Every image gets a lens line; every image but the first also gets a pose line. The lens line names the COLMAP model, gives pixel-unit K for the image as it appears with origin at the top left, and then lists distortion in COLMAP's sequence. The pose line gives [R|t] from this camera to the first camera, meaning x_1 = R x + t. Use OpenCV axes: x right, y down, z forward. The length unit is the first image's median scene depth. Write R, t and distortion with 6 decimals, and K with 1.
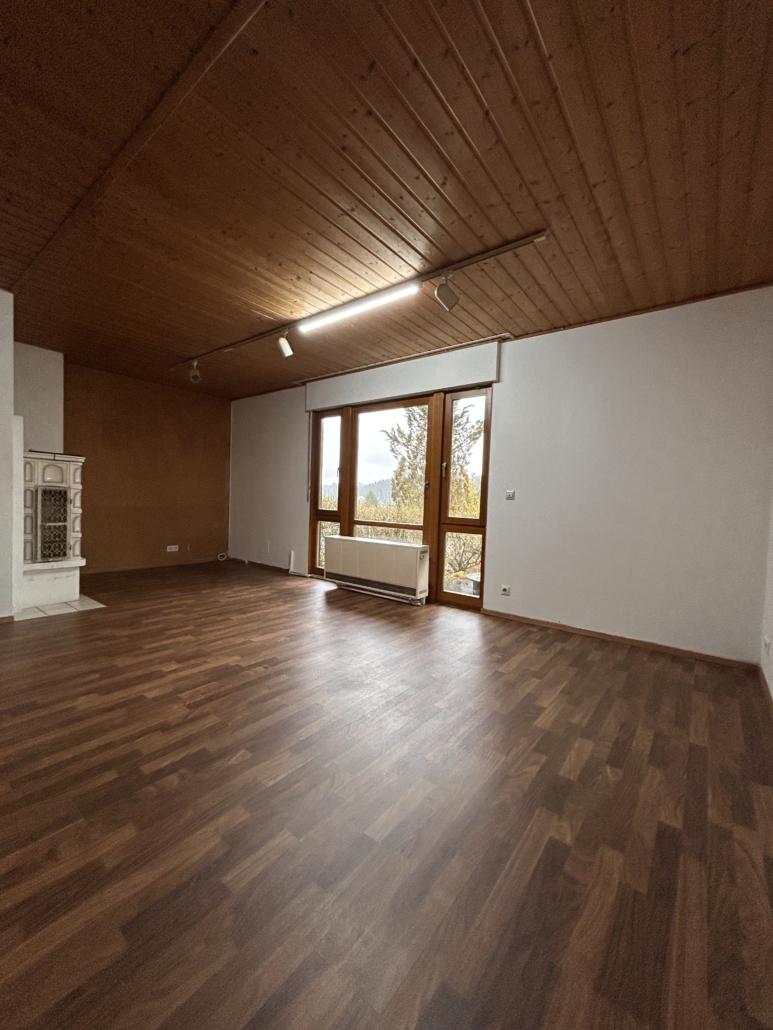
lens RADIAL K [[412.2, 0, 390.3], [0, 412.2, 514.9], [0, 0, 1]] dist [0.002297, -0.000377]
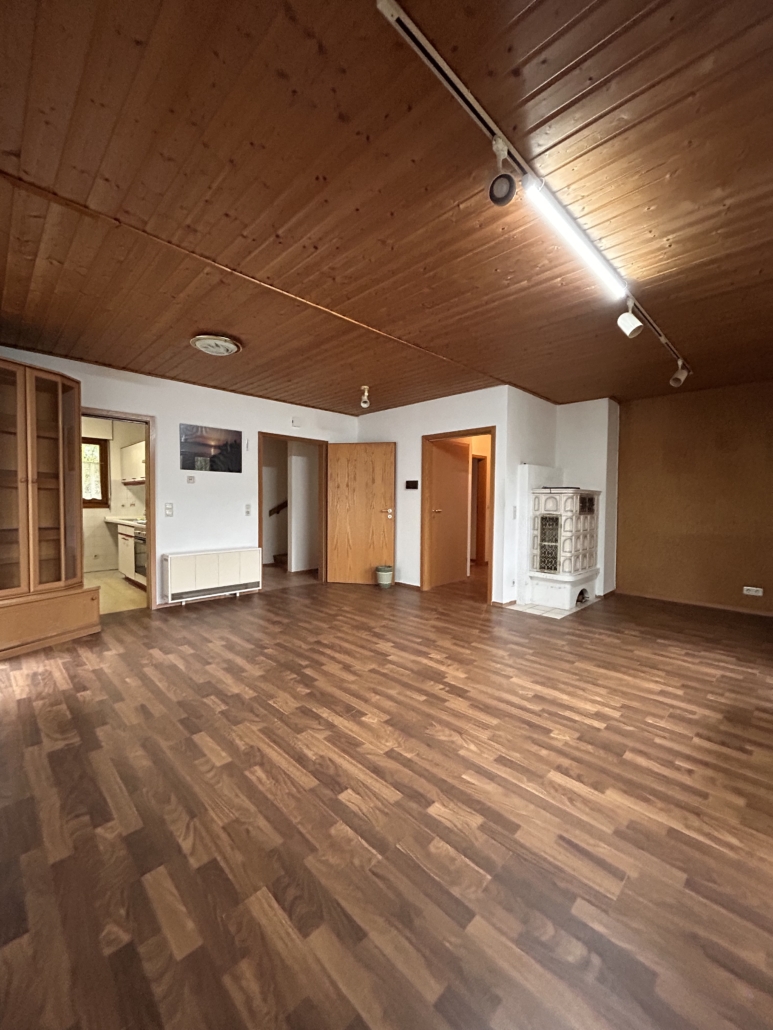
lens RADIAL K [[412.2, 0, 384.0], [0, 412.2, 514.9], [0, 0, 1]] dist [0.002297, -0.000377]
pose [[-0.129830, -0.003346, -0.991531, 0.767258], [-0.051137, 0.998686, 0.003325, -0.066557], [0.990217, 0.051135, -0.129831, 0.987039]]
